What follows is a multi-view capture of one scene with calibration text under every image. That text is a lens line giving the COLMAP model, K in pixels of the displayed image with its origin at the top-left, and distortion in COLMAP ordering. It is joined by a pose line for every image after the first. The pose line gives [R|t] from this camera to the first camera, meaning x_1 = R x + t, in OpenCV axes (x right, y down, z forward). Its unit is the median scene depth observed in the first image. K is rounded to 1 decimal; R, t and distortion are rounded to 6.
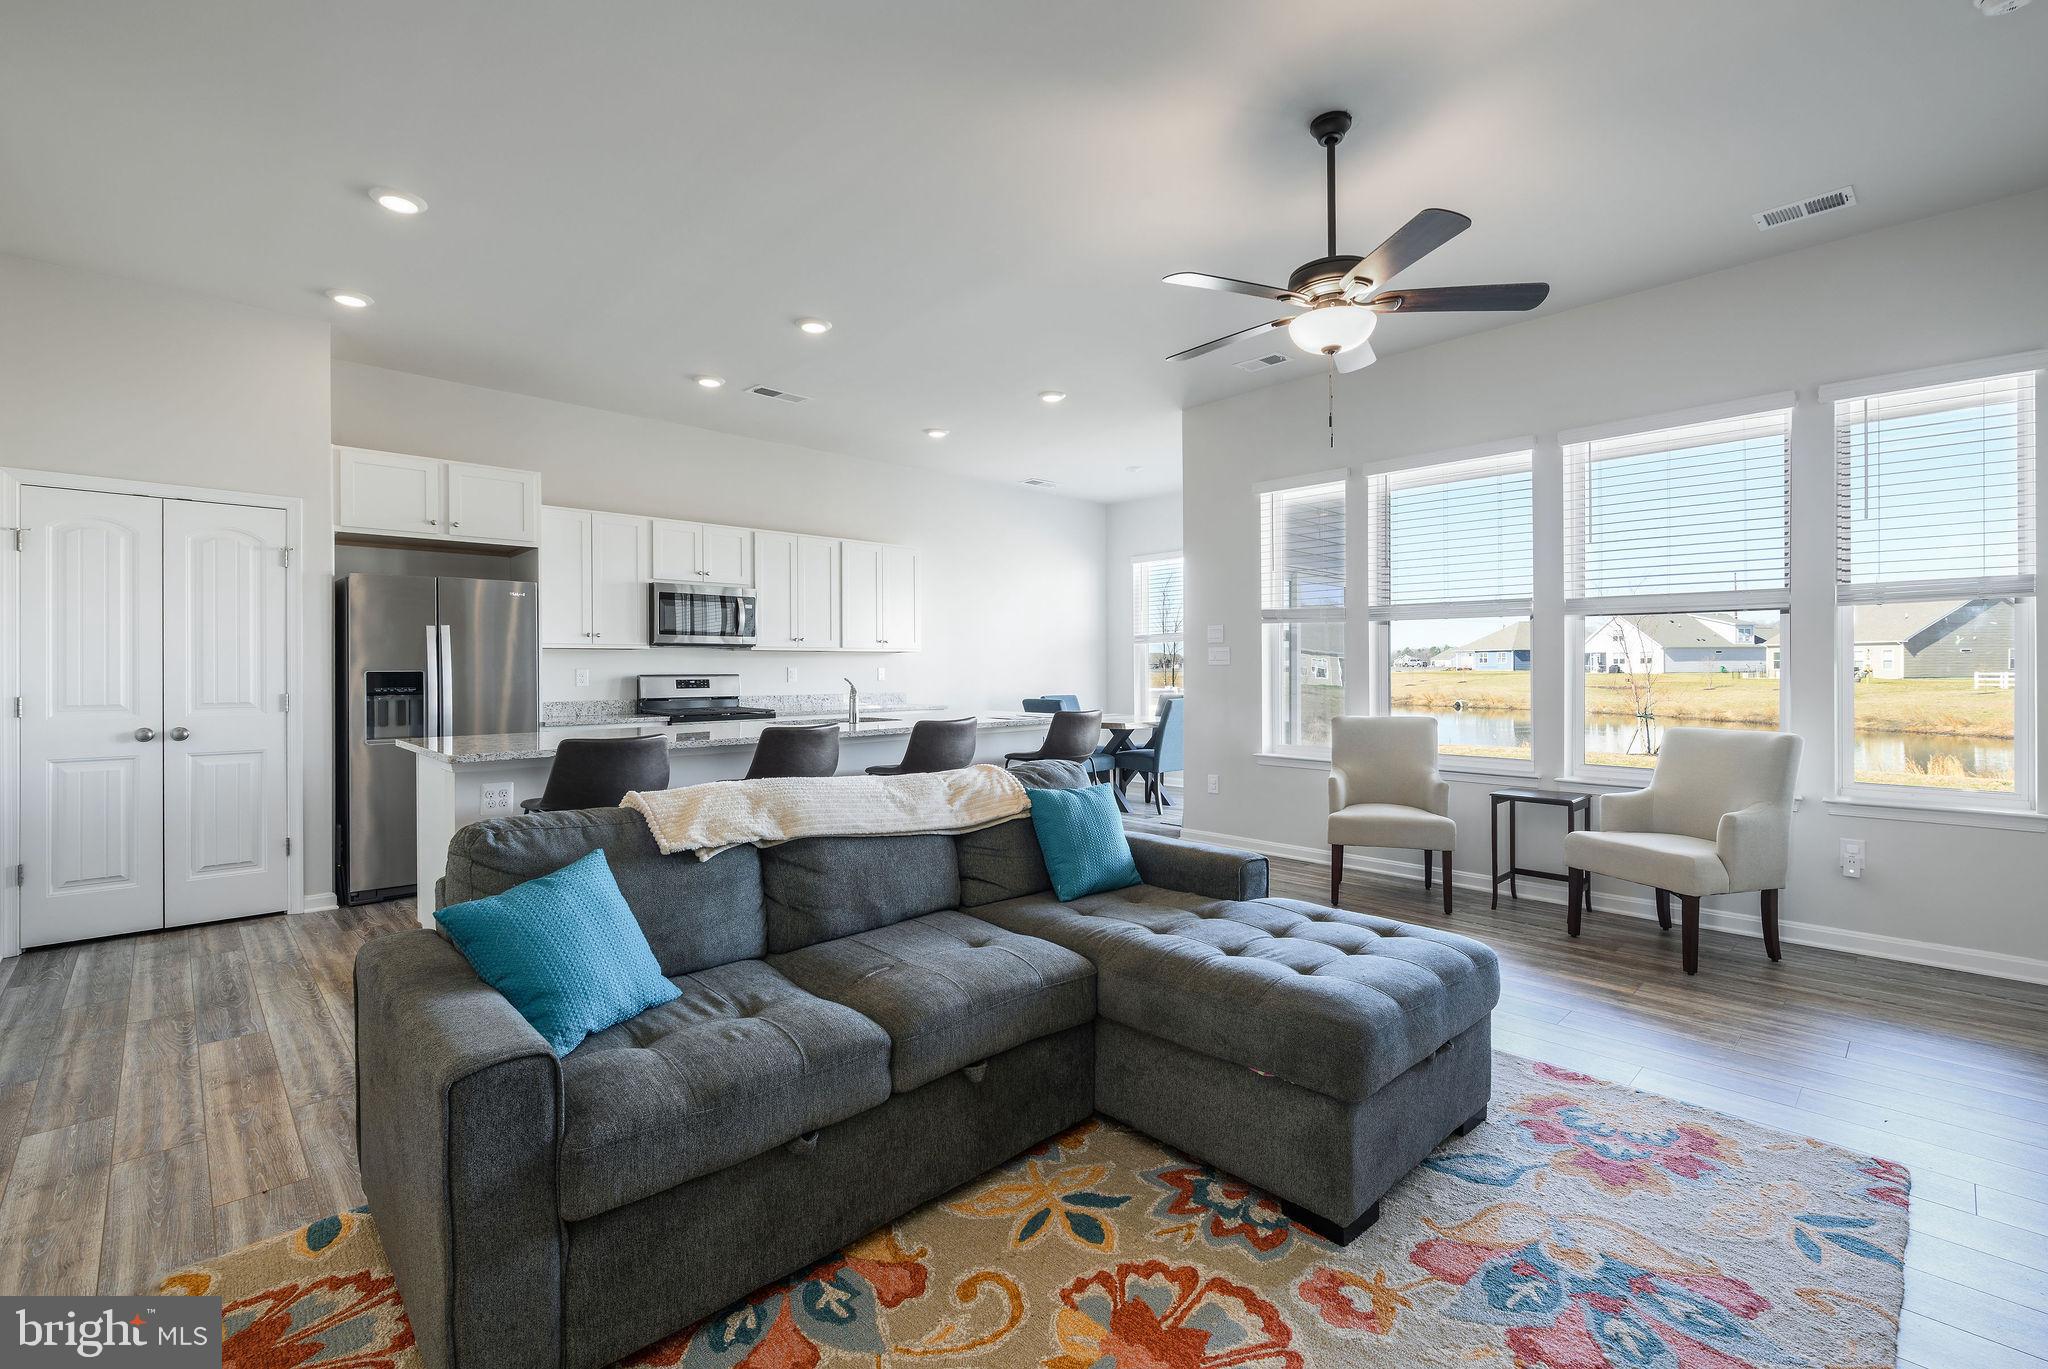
lens RADIAL K [[883.2, 0, 1048.2], [0, 883.2, 672.1], [0, 0, 1]] dist [-0.002619, -0.000783]
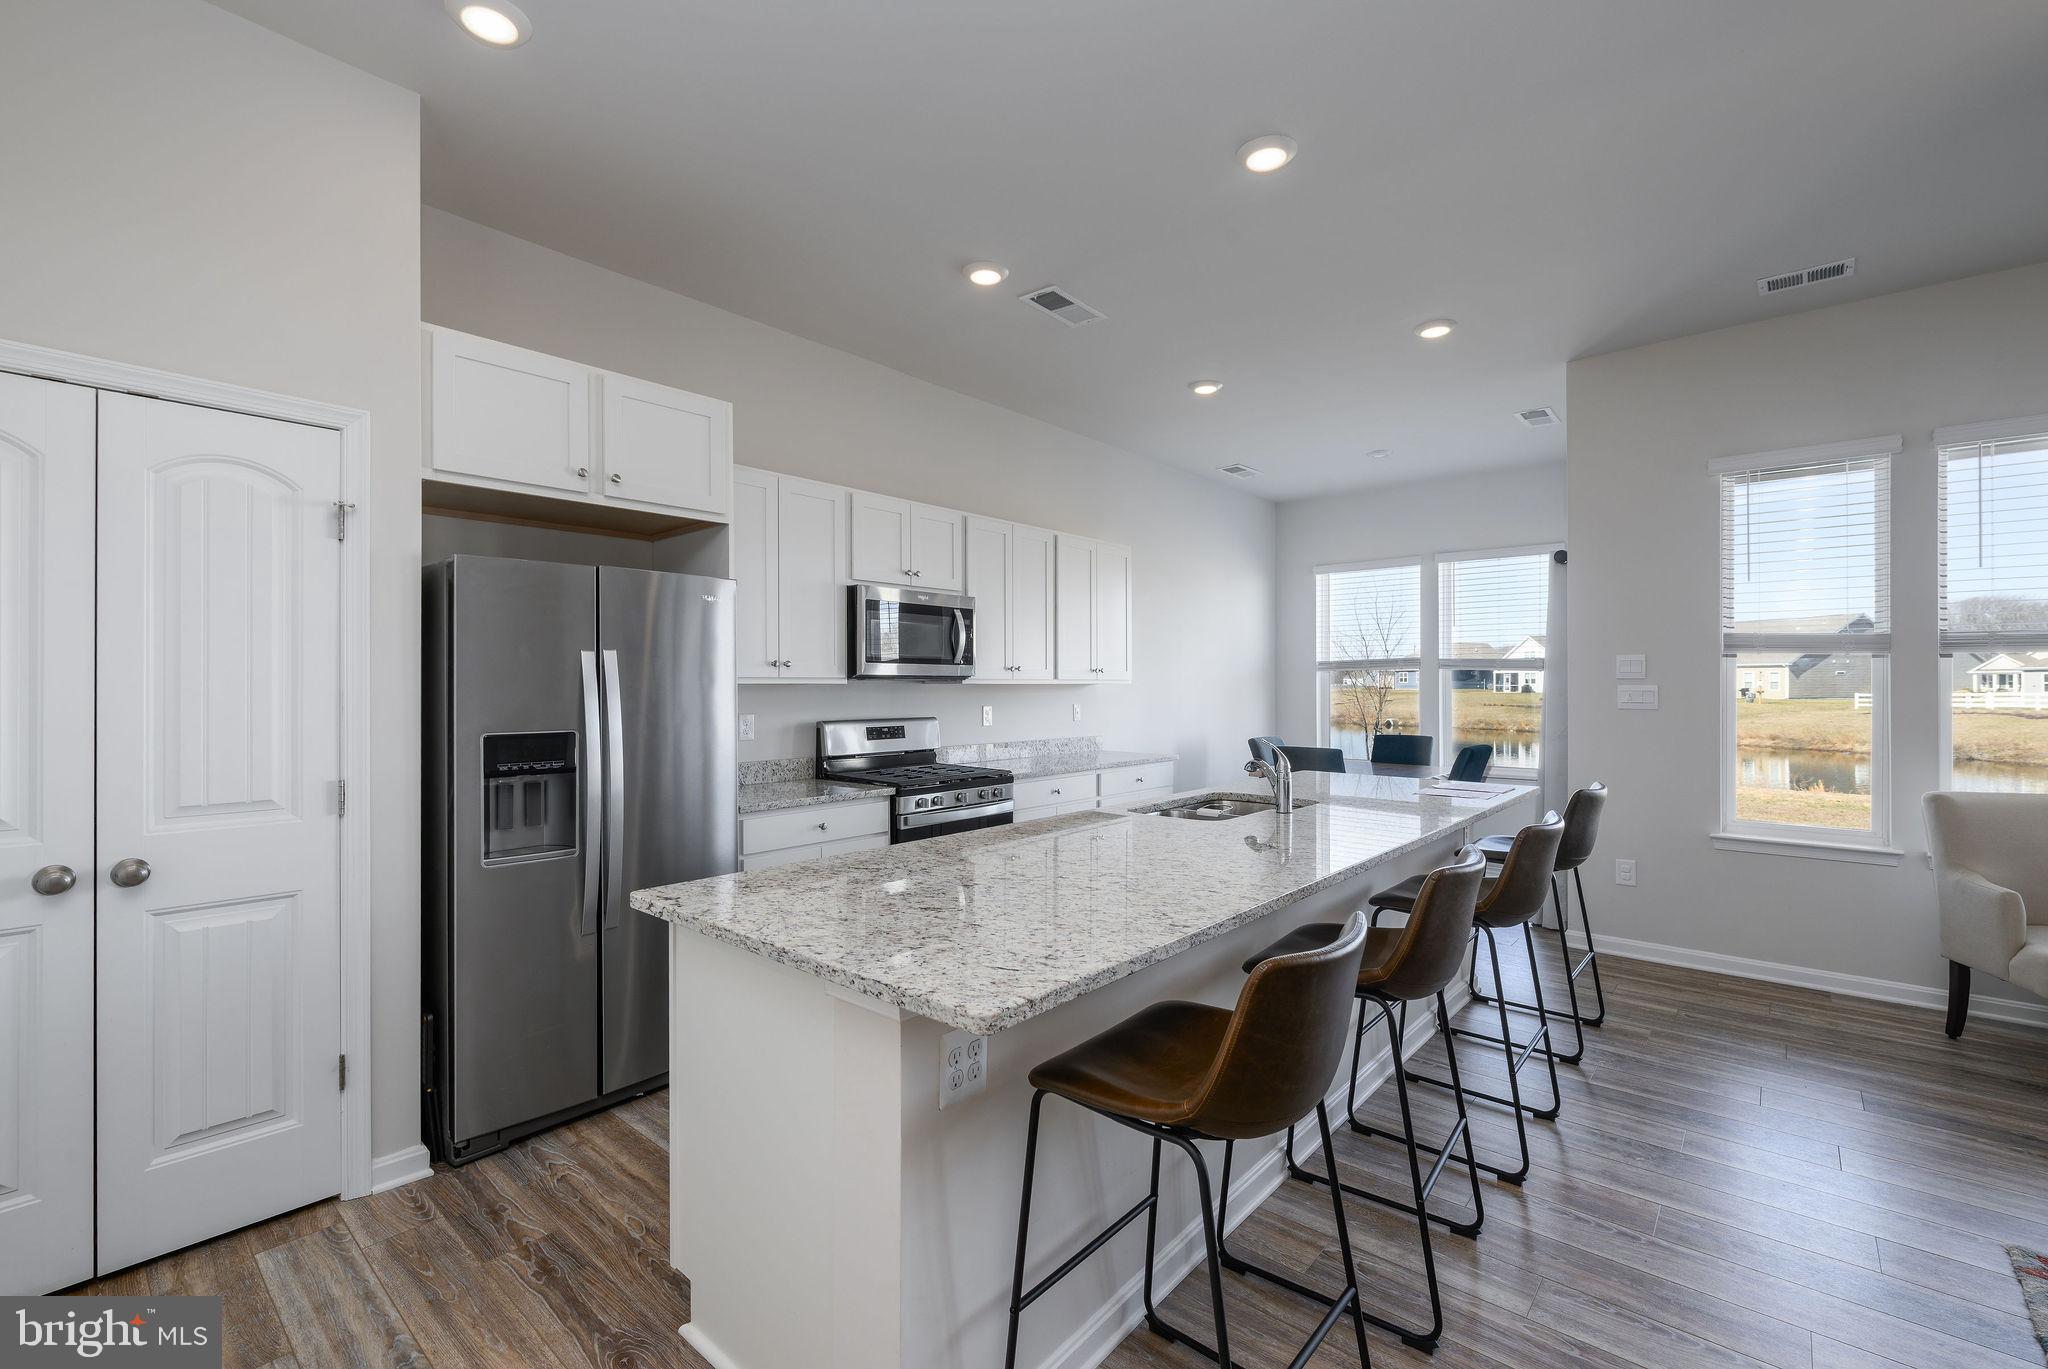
lens RADIAL K [[881.7, 0, 1053.4], [0, 881.7, 686.6], [0, 0, 1]] dist [-0.000848, -0.000555]
pose [[0.995204, 0.003768, 0.097746, -0.487734], [-0.003508, 0.999990, -0.002836, -0.031167], [-0.097756, 0.002480, 0.995207, 0.430234]]
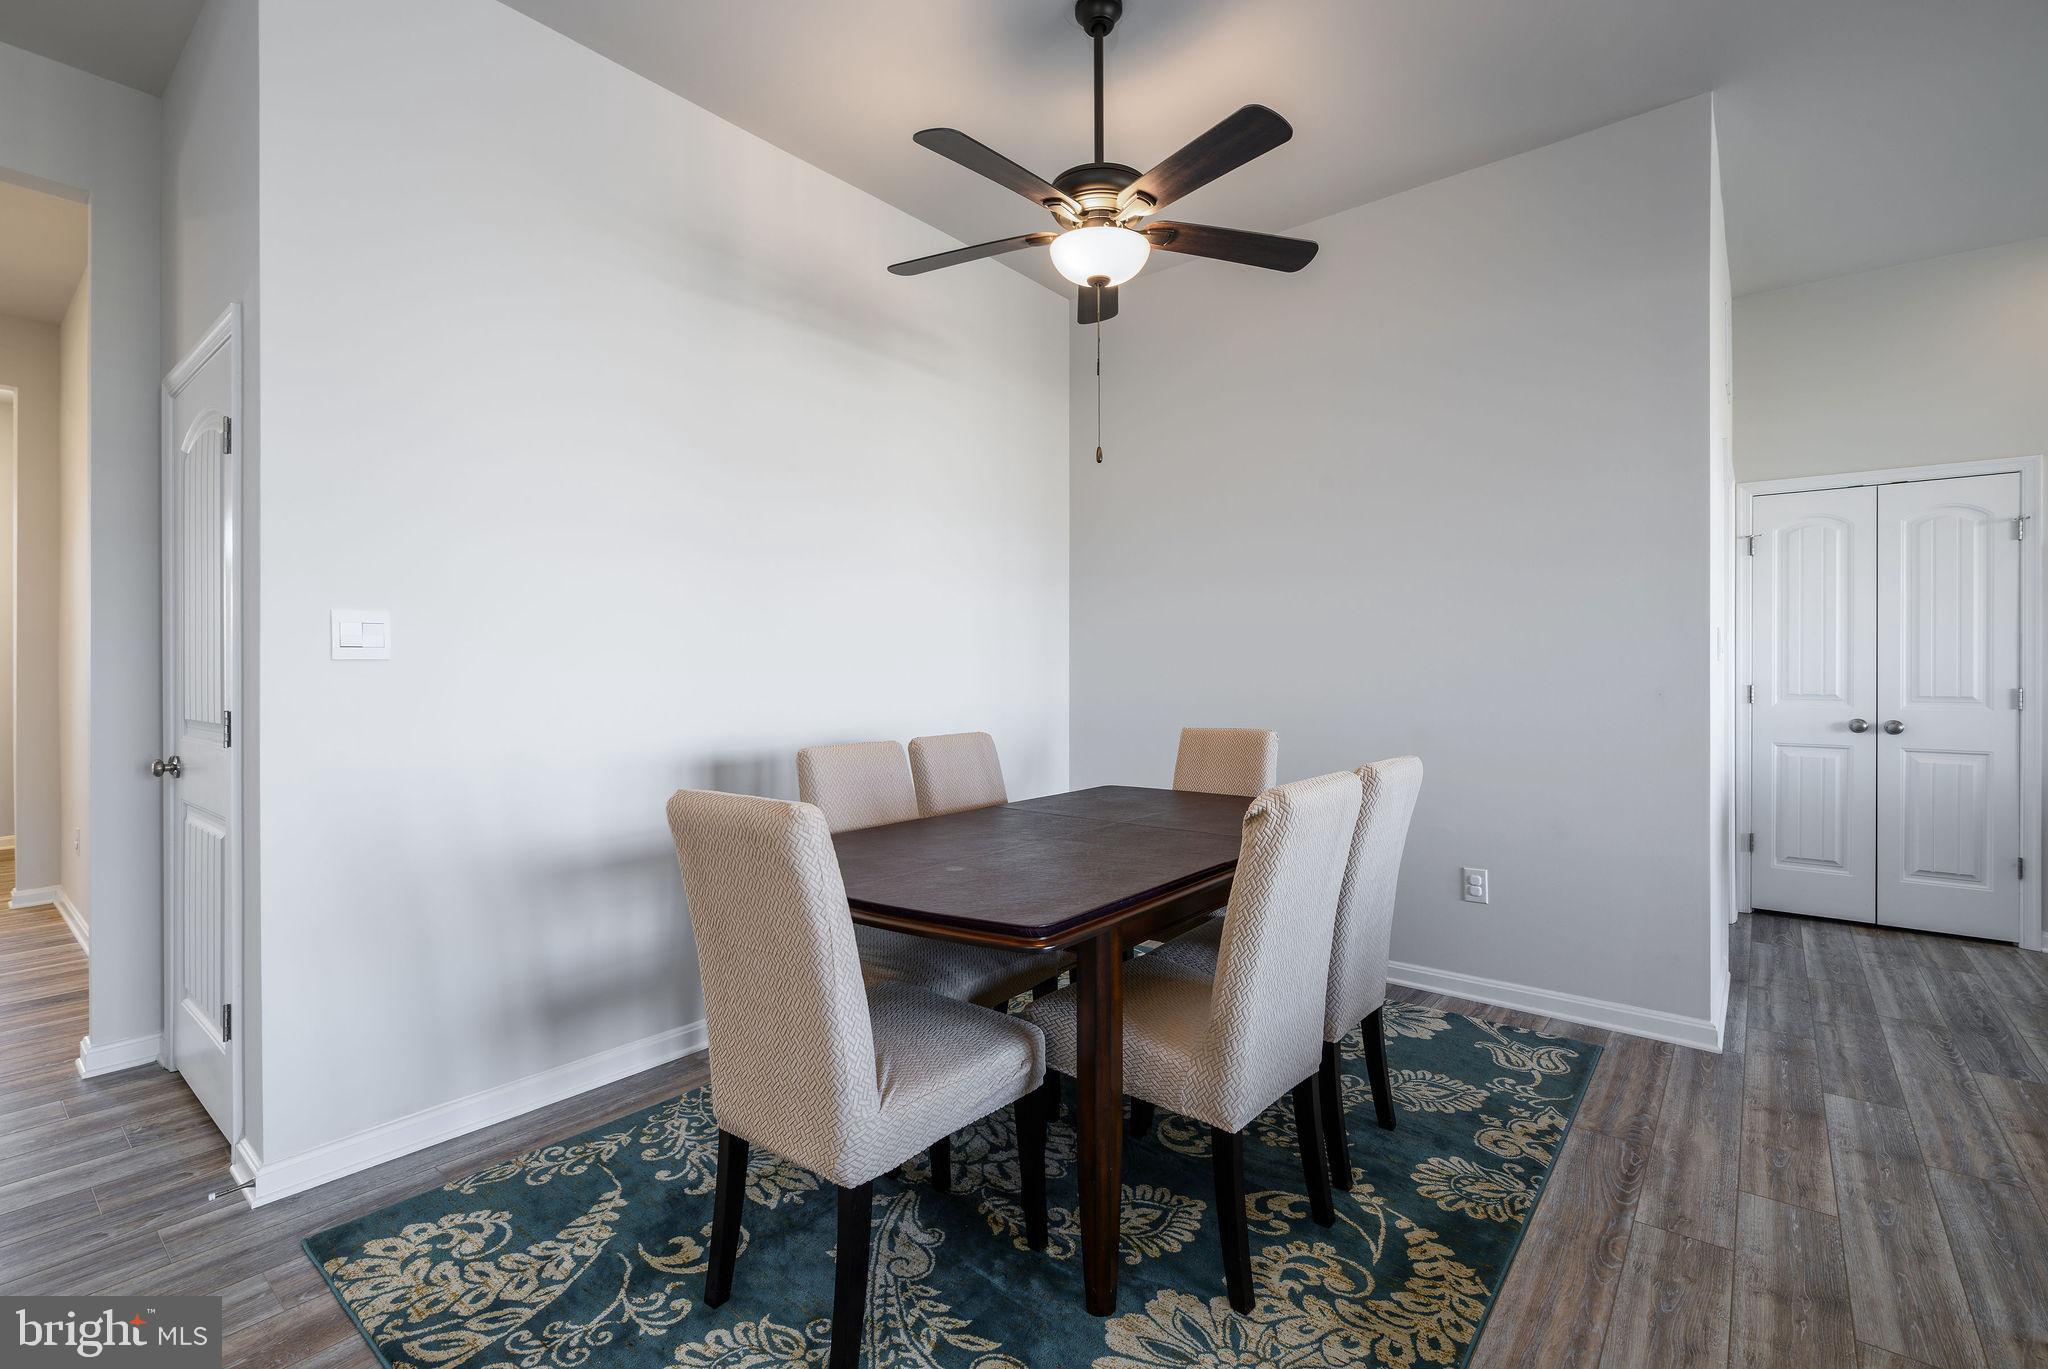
lens RADIAL K [[907.4, 0, 986.4], [0, 907.4, 667.4], [0, 0, 1]] dist [-0.003051, -0.000123]
pose [[0.099555, 0.005784, -0.995015, -0.095123], [-0.002086, 0.999982, 0.005604, 0.001367], [0.995030, 0.001517, 0.099565, -0.079459]]
